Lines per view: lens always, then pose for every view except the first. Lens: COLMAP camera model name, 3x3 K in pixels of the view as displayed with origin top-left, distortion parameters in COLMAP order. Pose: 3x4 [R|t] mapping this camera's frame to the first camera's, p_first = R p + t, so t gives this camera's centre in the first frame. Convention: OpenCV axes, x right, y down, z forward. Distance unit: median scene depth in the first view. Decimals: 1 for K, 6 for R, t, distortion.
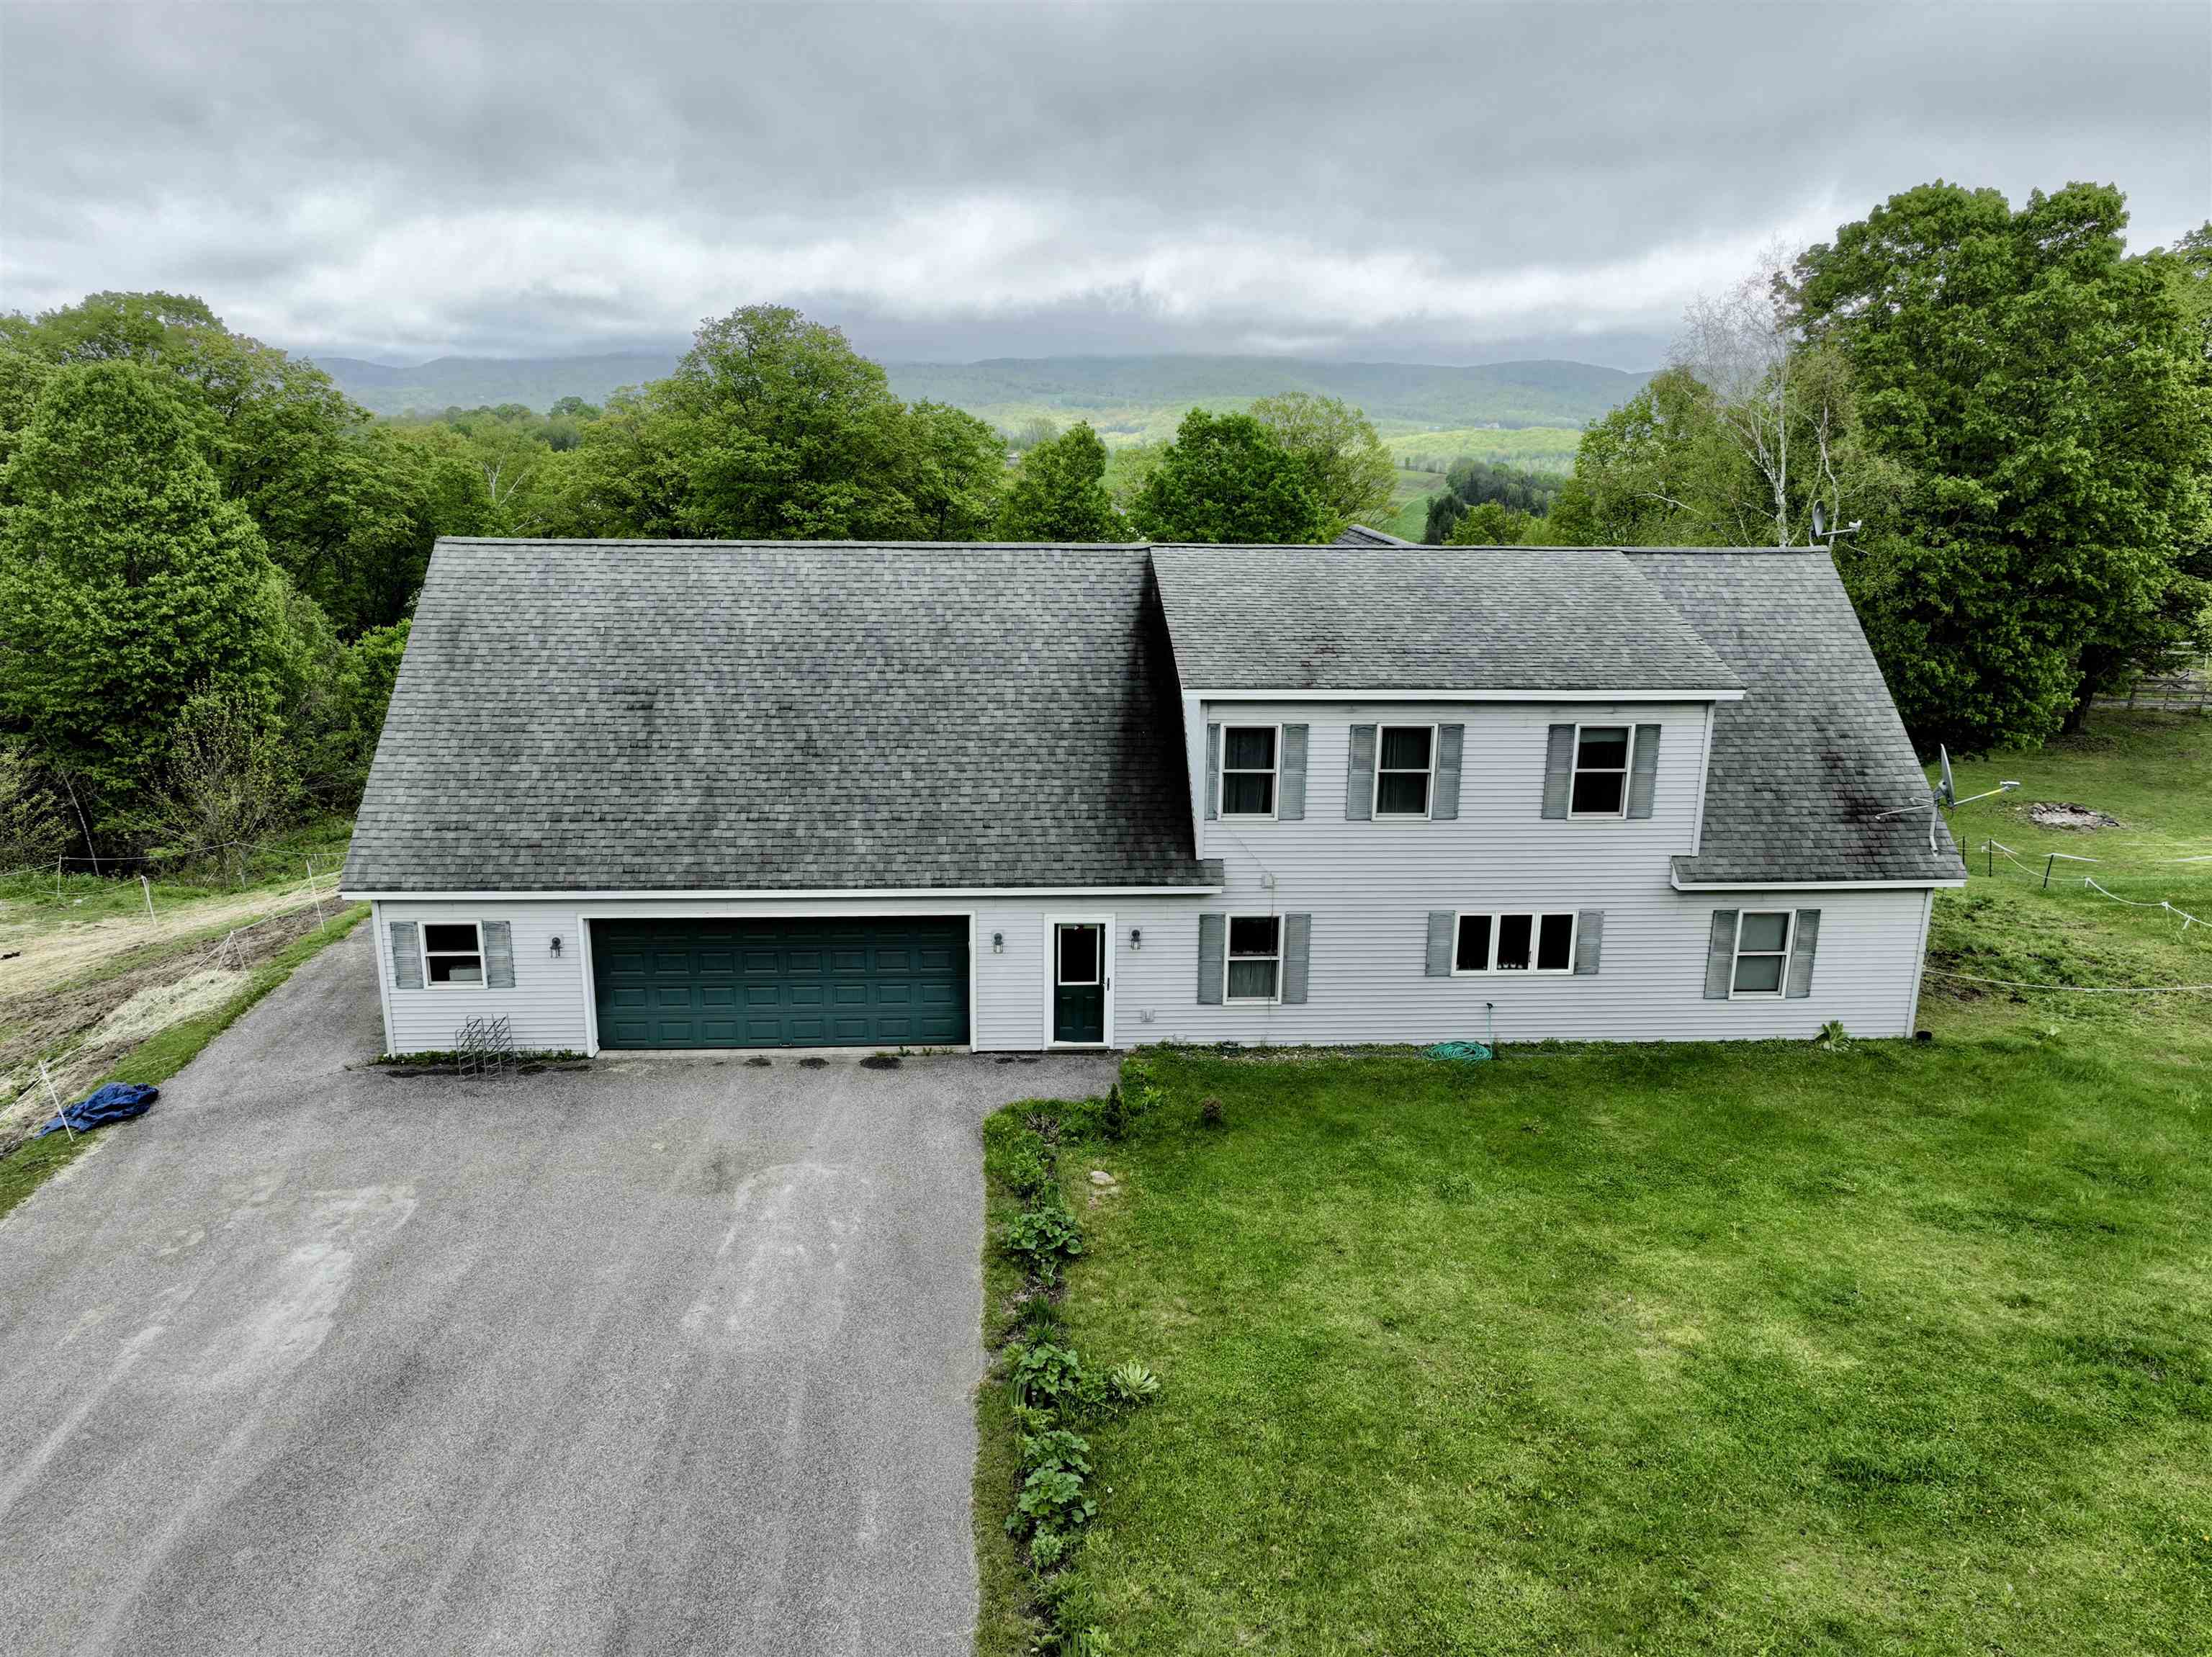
lens RADIAL K [[1587.0, 0, 1106.0], [0, 1587.0, 828.5], [0, 0, 1]] dist [0.005518, 0.007547]
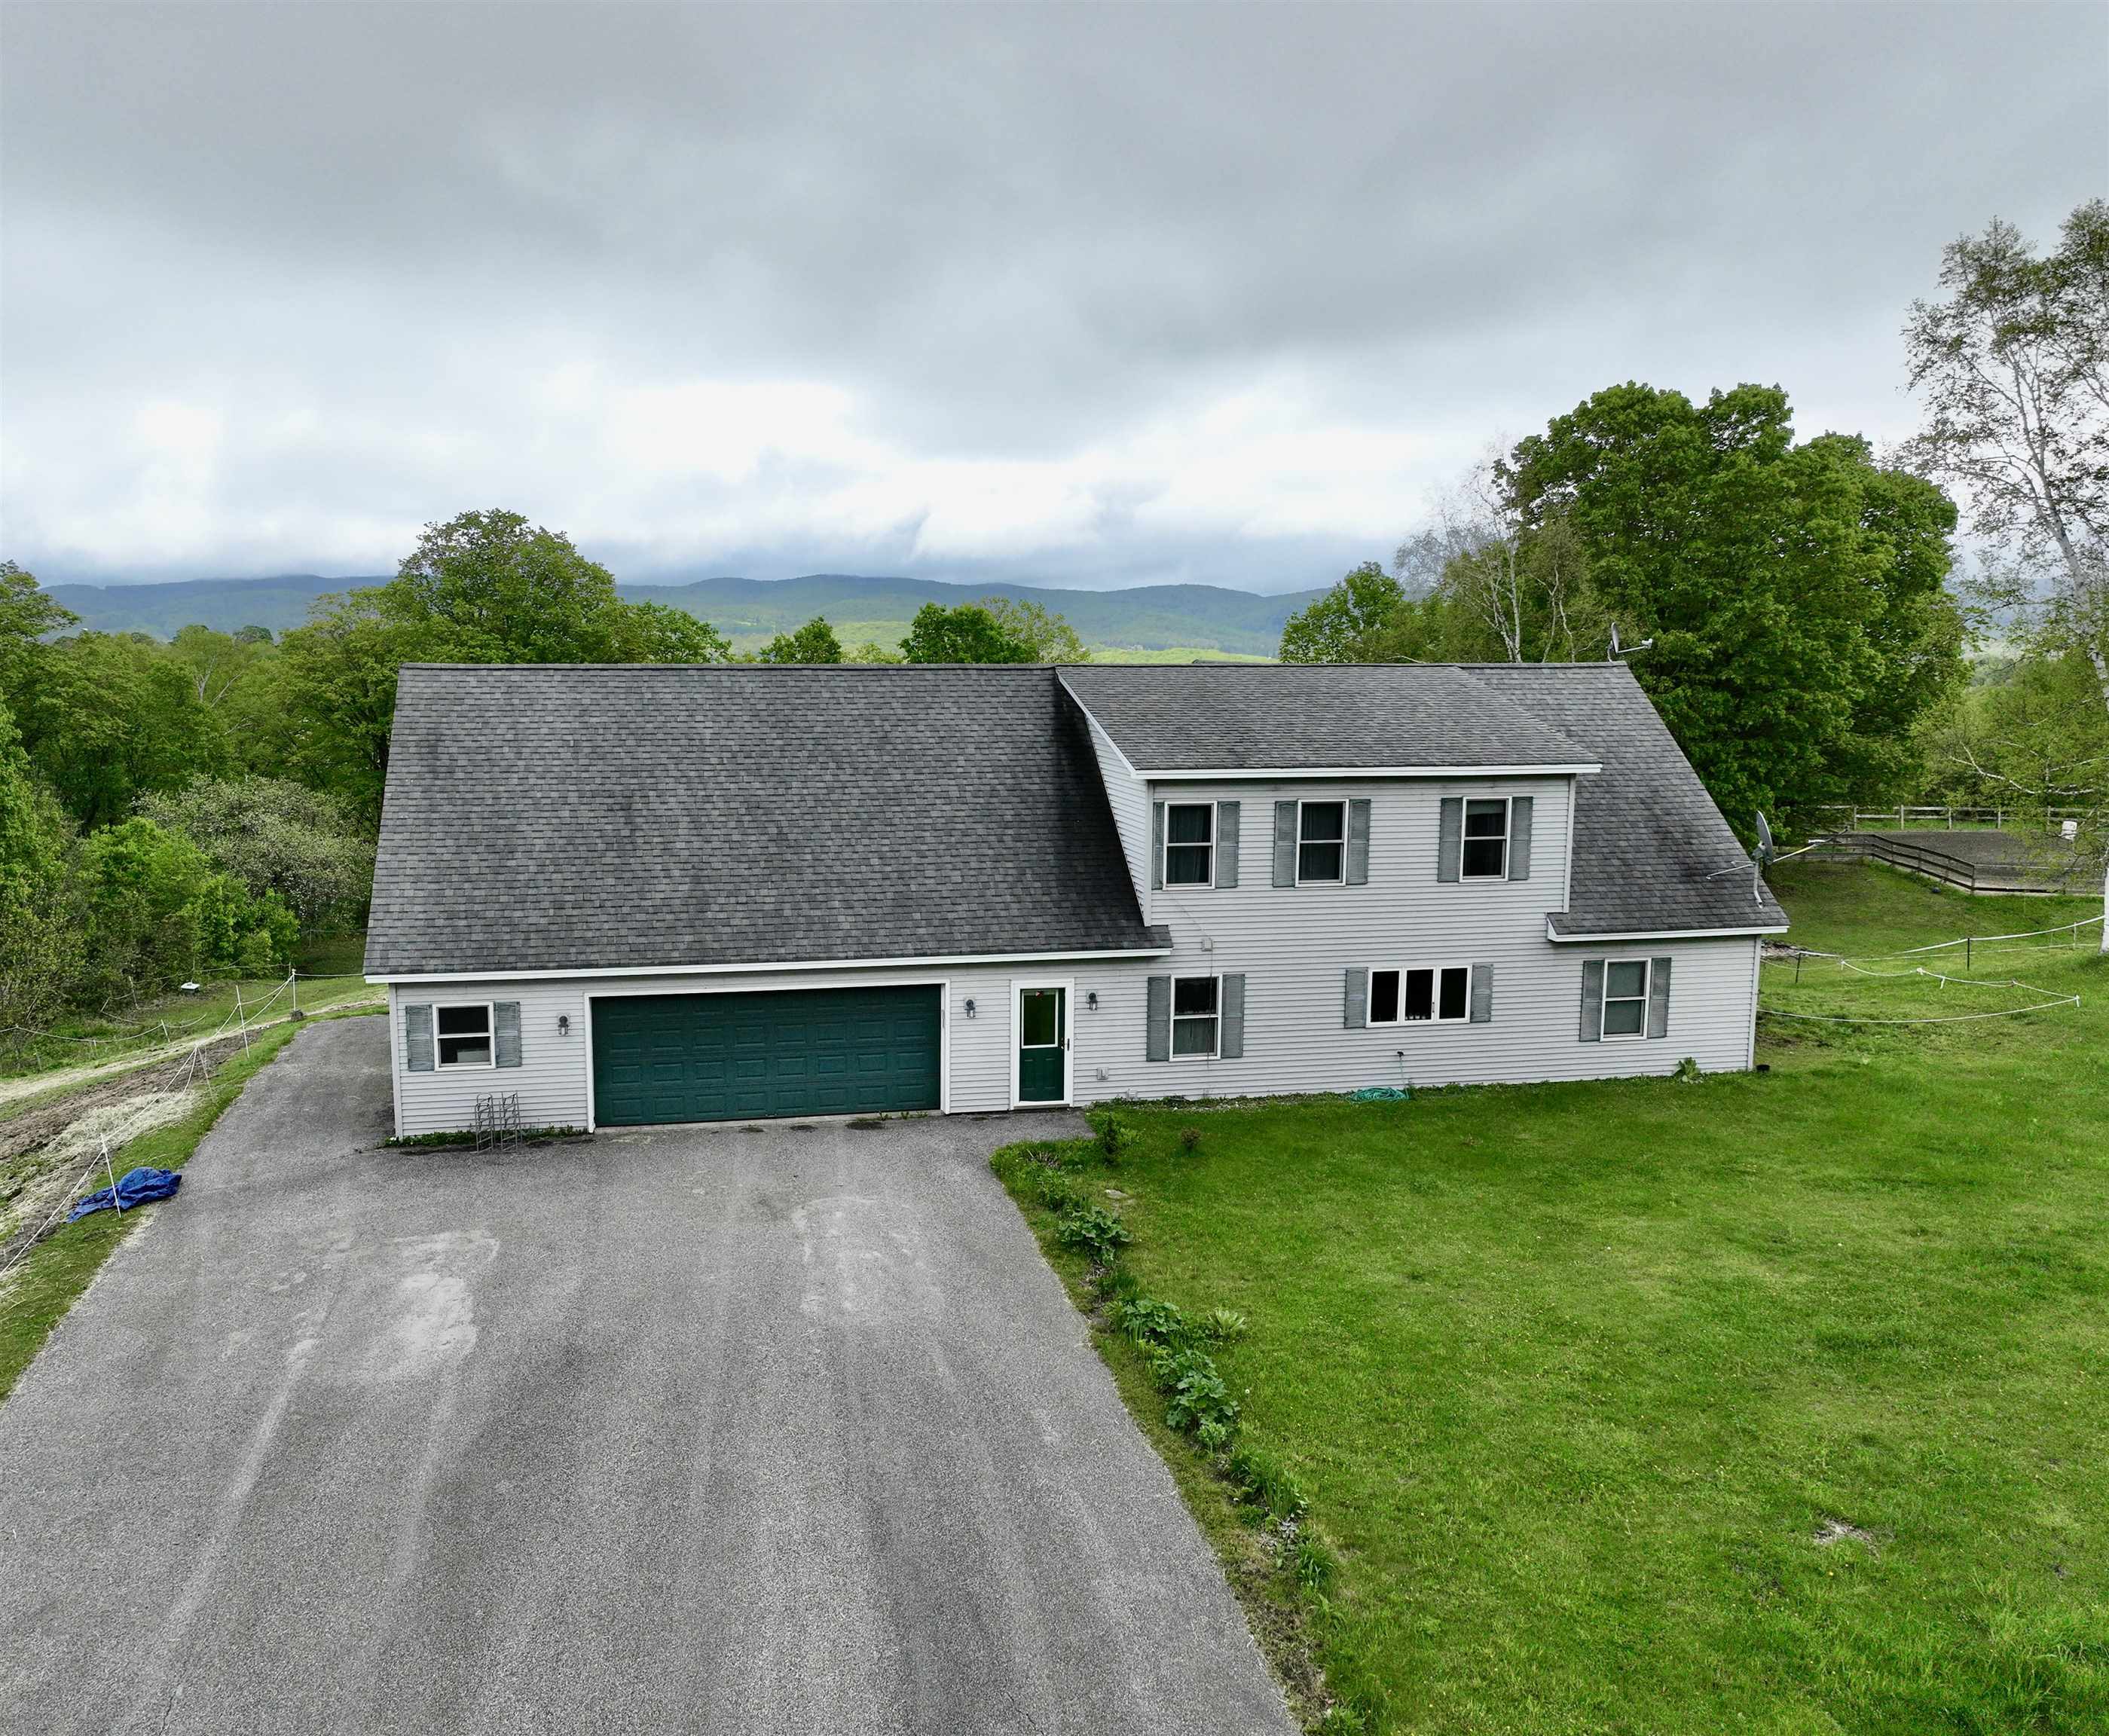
lens RADIAL K [[1633.3, 0, 950.0], [0, 1633.3, 862.9], [0, 0, 1]] dist [0.010304, -0.003438]
pose [[0.992669, -0.026955, 0.117818, -0.208271], [0.040804, 0.992321, -0.116766, 0.101587], [-0.113765, 0.120718, 0.986146, -0.116183]]
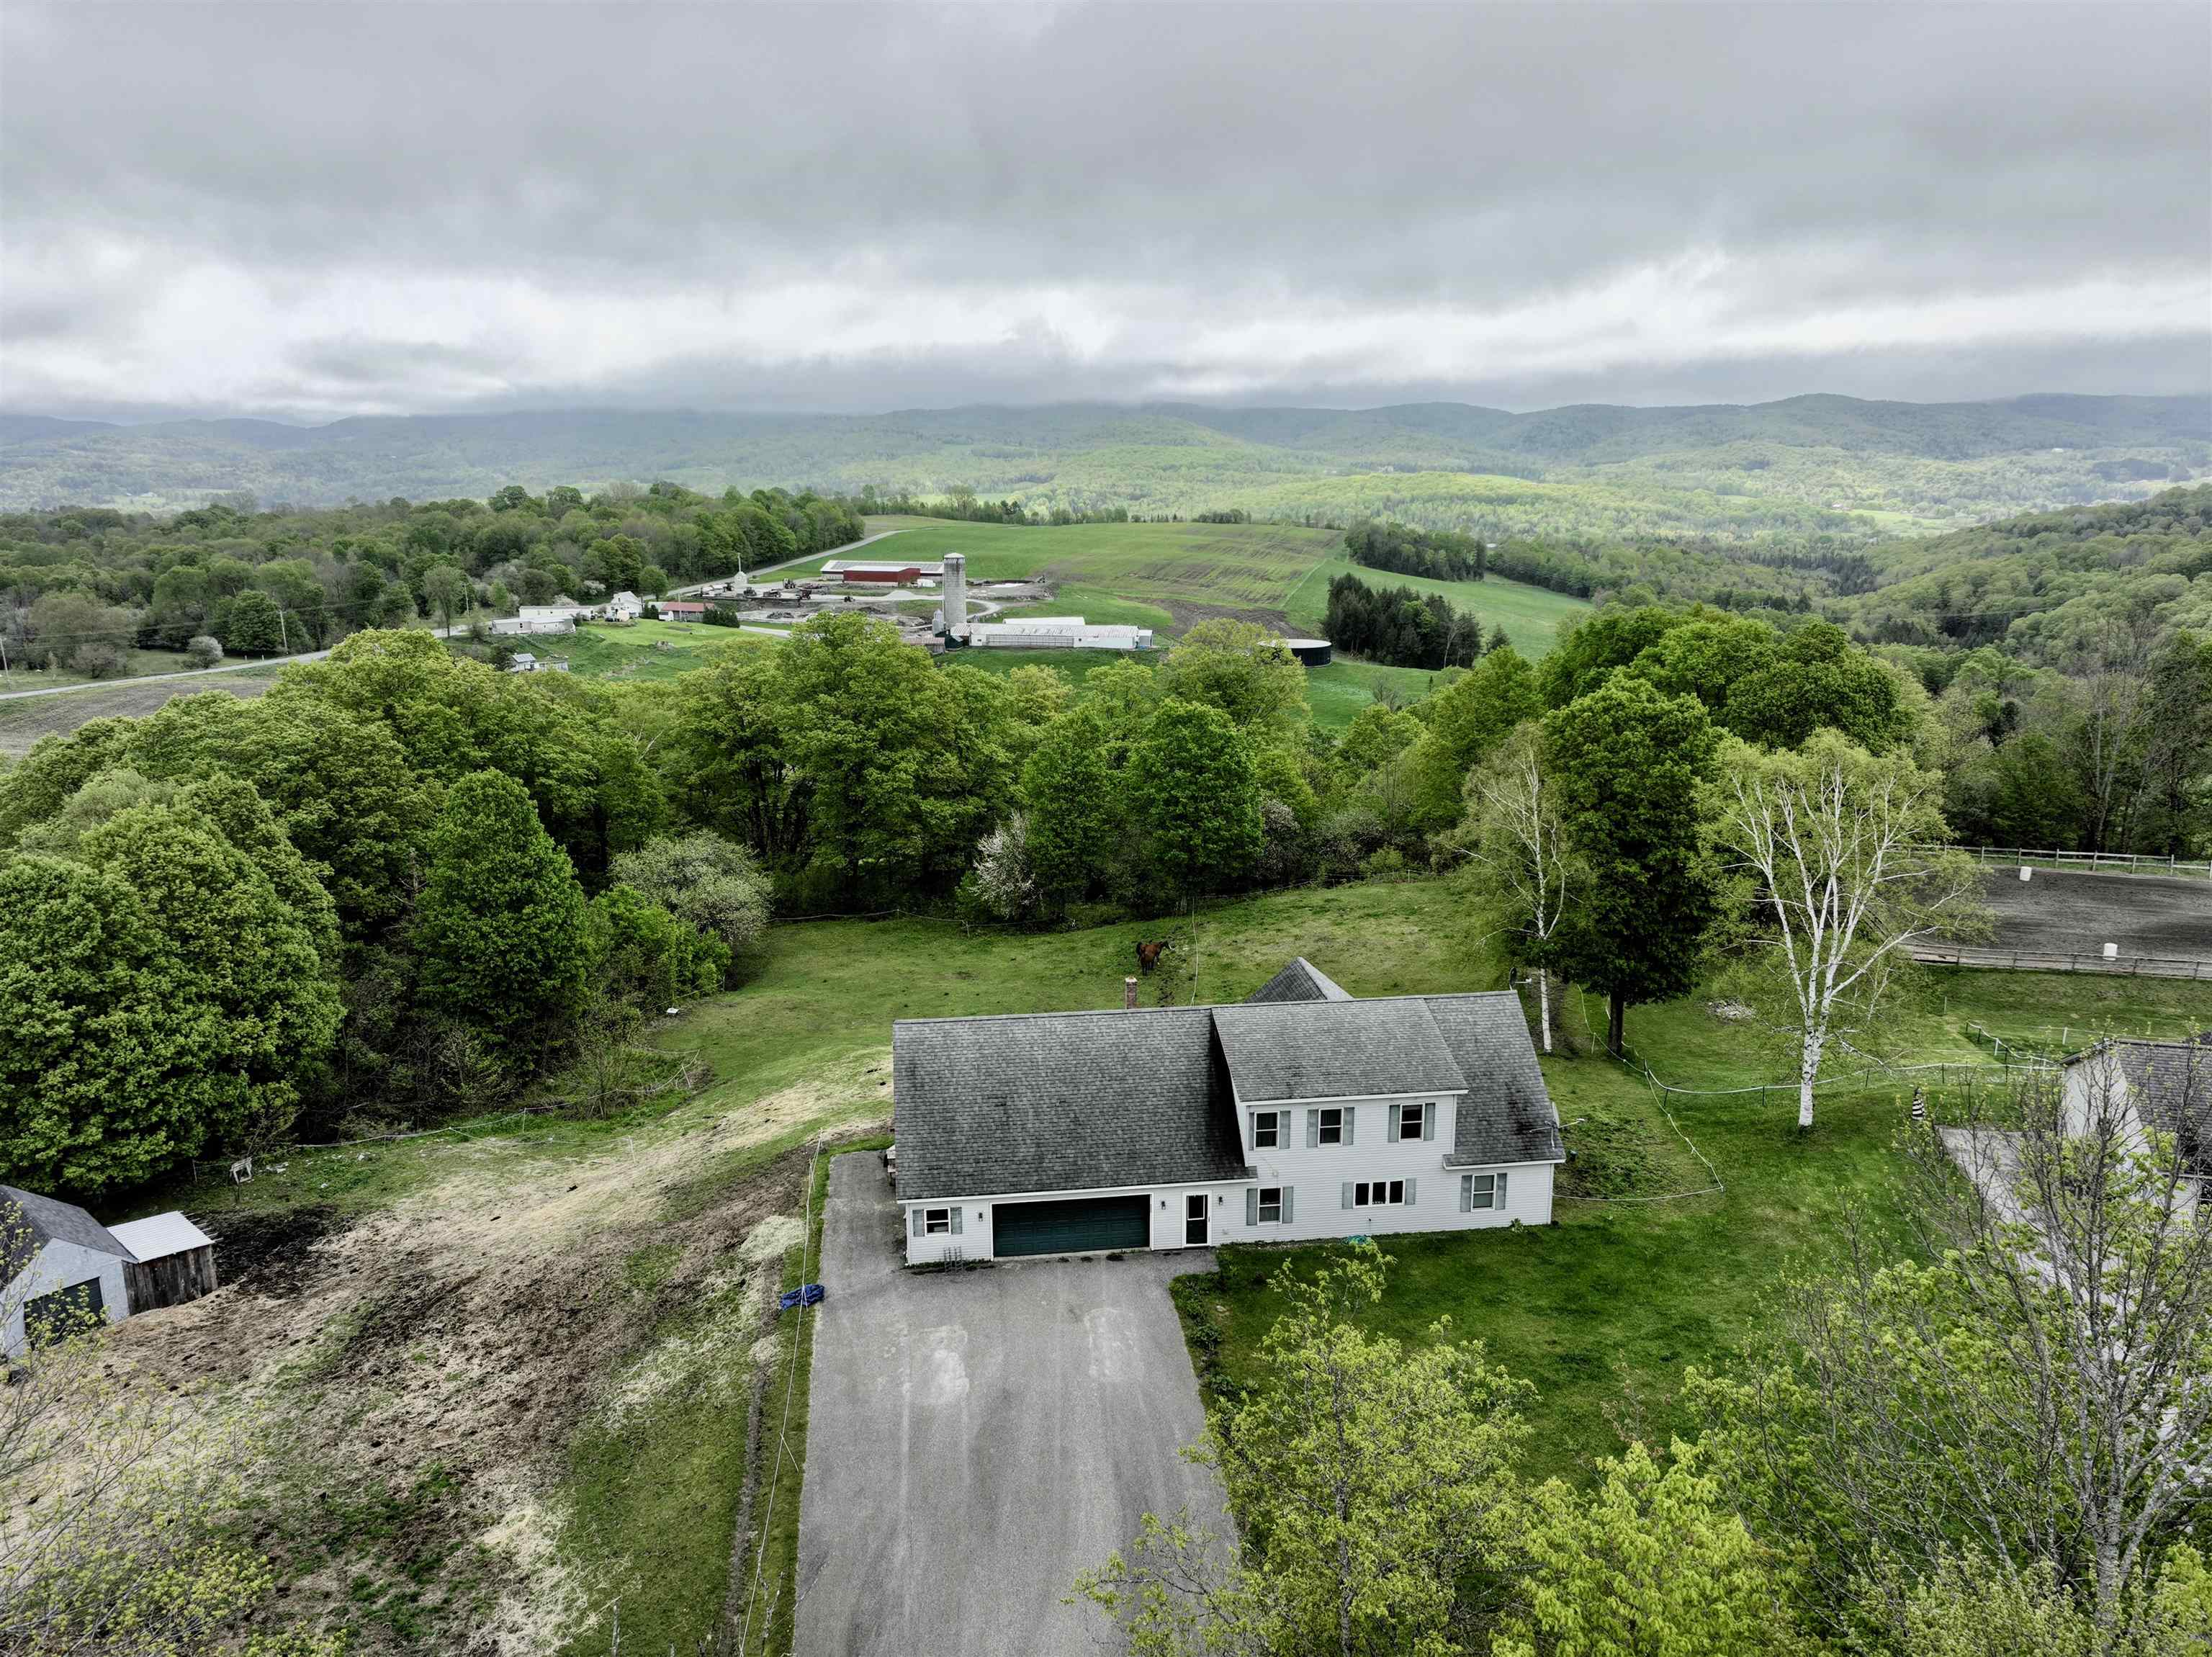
lens RADIAL K [[1562.2, 0, 1106.0], [0, 1562.2, 828.5], [0, 0, 1]] dist [-0.004166, 0.025496]
pose [[0.998155, -0.030341, 0.052583, -0.255036], [0.031416, 0.999312, -0.019736, -0.440088], [-0.051948, 0.021352, 0.998421, -1.316258]]
